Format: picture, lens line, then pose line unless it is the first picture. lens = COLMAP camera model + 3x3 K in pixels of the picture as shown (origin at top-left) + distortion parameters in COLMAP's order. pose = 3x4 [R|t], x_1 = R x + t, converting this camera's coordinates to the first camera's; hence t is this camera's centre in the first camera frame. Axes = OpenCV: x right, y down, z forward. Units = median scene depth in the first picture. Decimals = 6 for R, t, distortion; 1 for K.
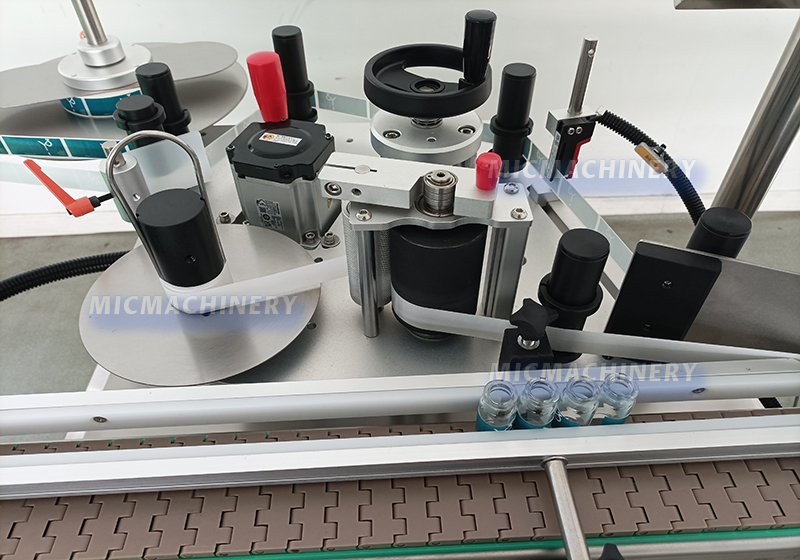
lens RADIAL K [[559.8, 0, 400.0], [0, 559.8, 280.0], [0, 0, 1]] dist [-0.002309, -0.003759]
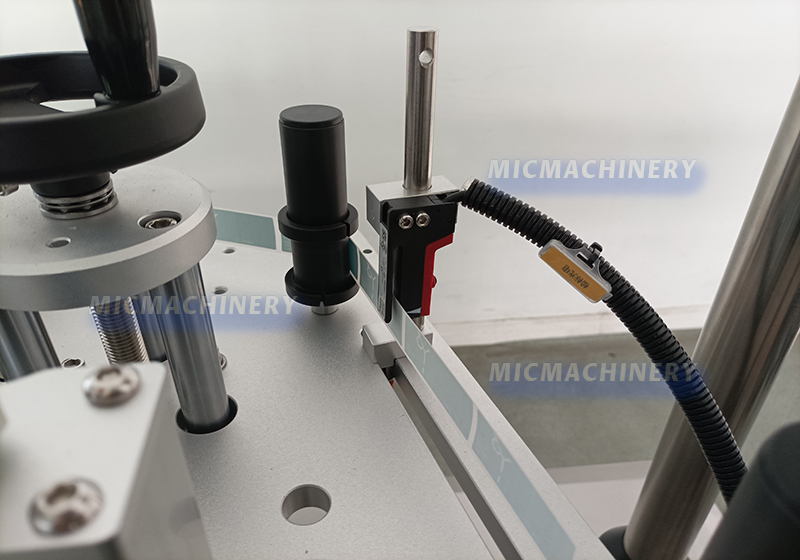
lens RADIAL K [[559.8, 0, 400.0], [0, 559.8, 280.0], [0, 0, 1]] dist [-0.002309, -0.003759]
pose [[0.994800, -0.029454, 0.097494, 0.247691], [0.049167, 0.977220, -0.206453, -0.116758], [-0.089193, 0.210173, 0.973587, 0.535856]]
